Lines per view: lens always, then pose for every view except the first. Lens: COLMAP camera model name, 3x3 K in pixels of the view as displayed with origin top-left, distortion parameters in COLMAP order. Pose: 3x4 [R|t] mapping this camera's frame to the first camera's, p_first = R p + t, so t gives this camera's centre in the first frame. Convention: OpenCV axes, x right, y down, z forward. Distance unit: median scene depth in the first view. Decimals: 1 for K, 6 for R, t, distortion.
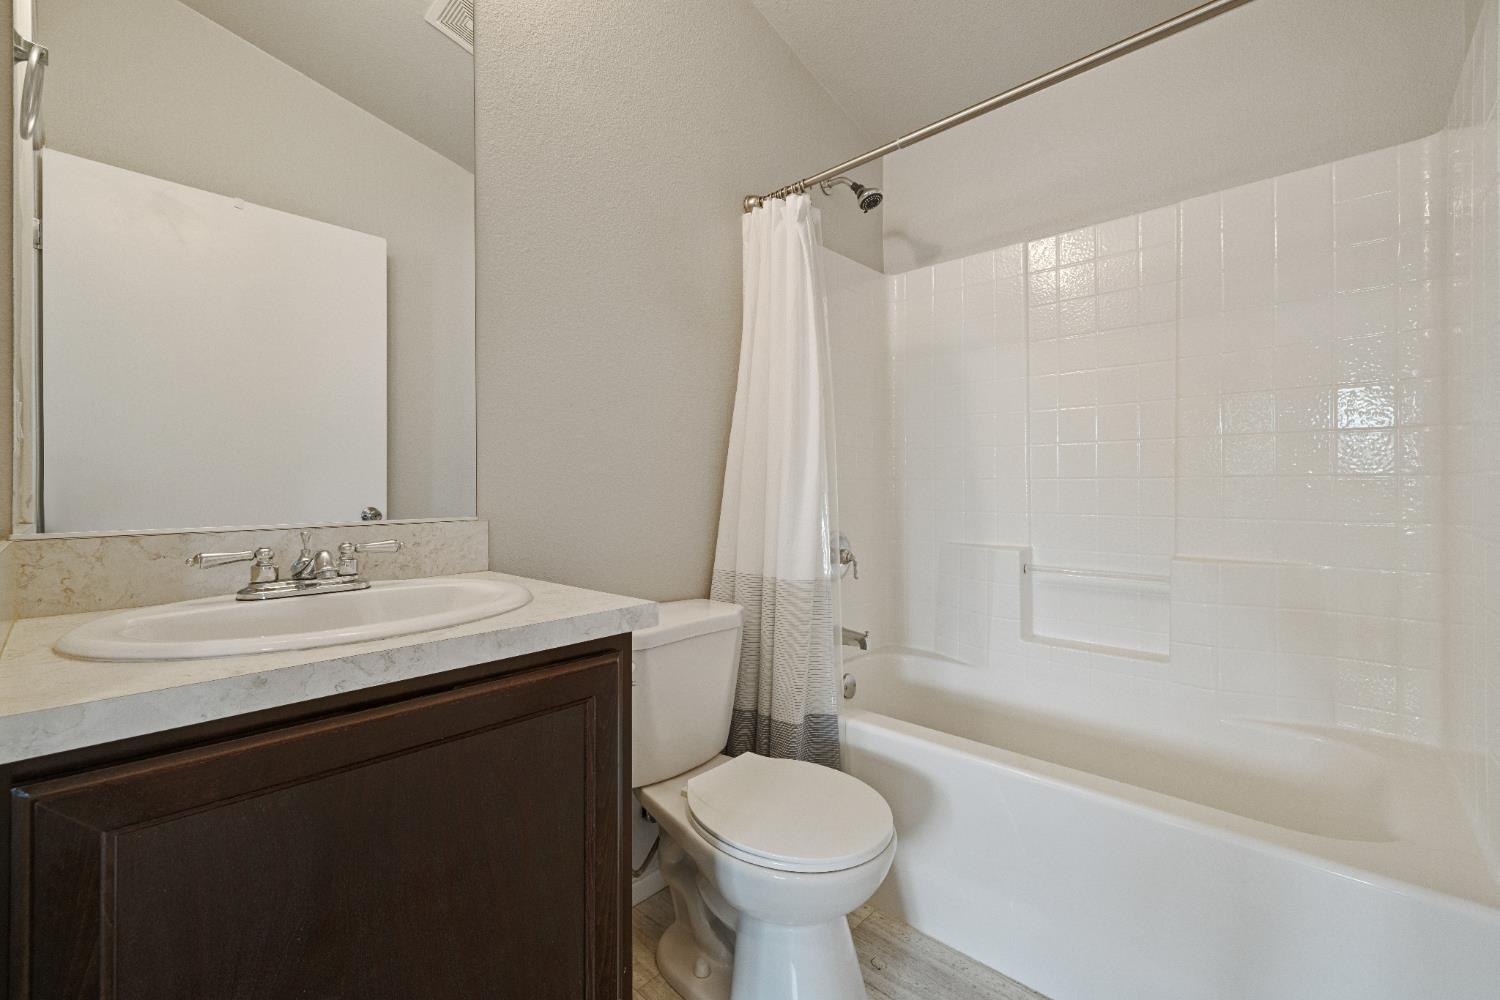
lens RADIAL K [[626.4, 0, 756.5], [0, 626.4, 499.8], [0, 0, 1]] dist [-0.000070, 0.000461]
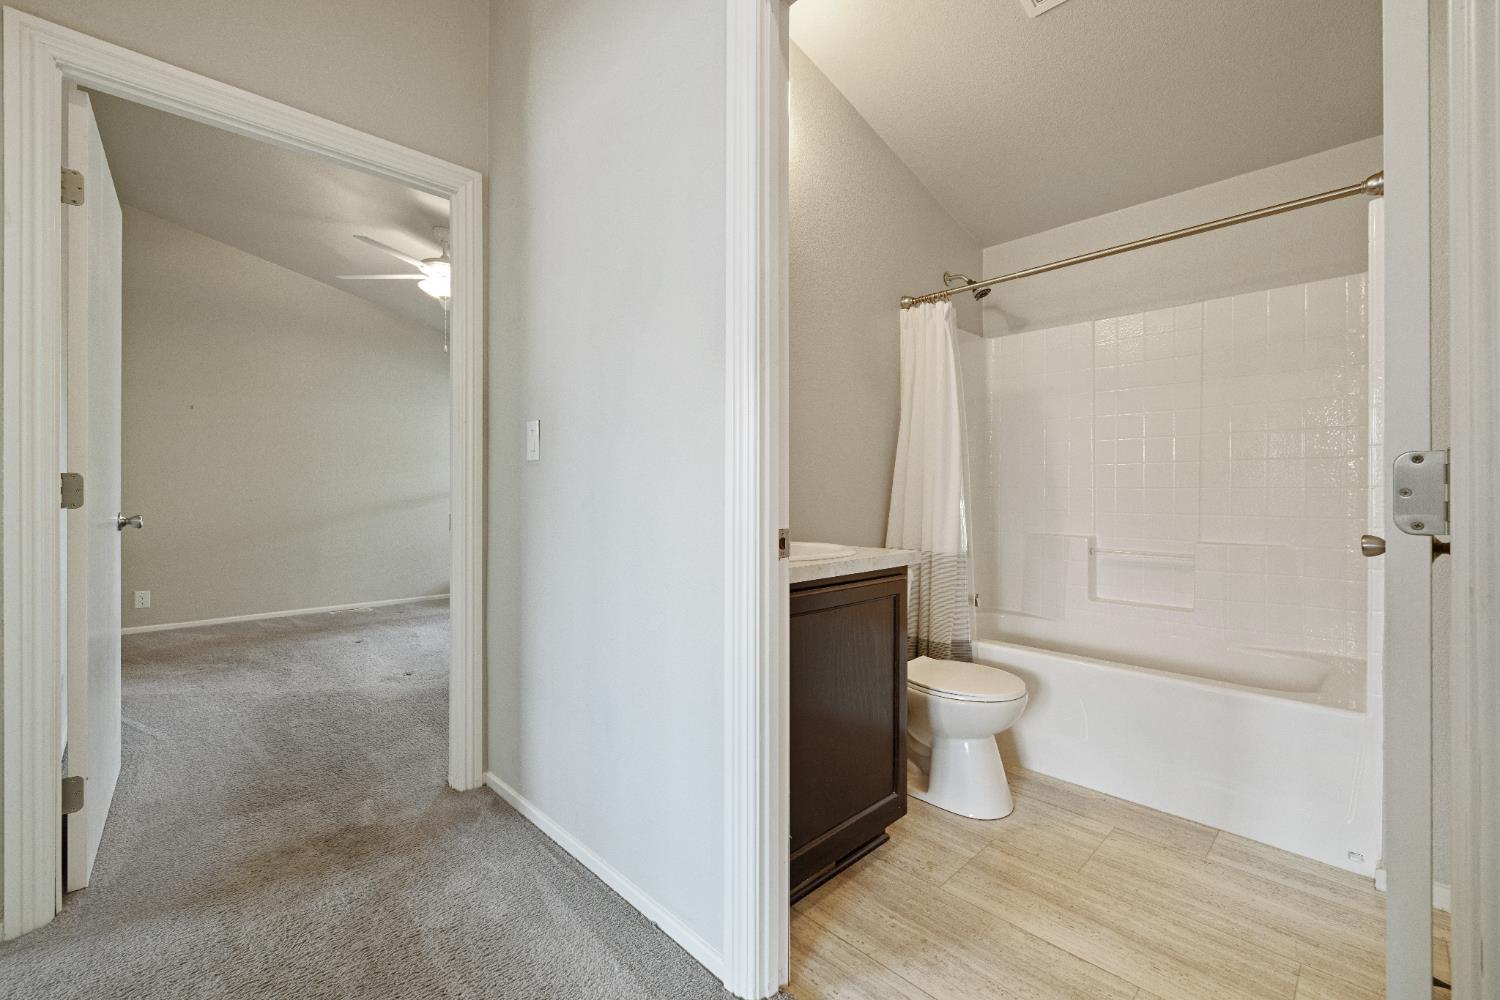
lens RADIAL K [[626.4, 0, 754.2], [0, 626.4, 512.6], [0, 0, 1]] dist [-0.000070, 0.000461]
pose [[0.998775, 0.005326, -0.049193, -0.303315], [-0.004881, 0.999946, 0.009158, 0.013776], [0.049239, -0.008907, 0.998747, -0.522928]]
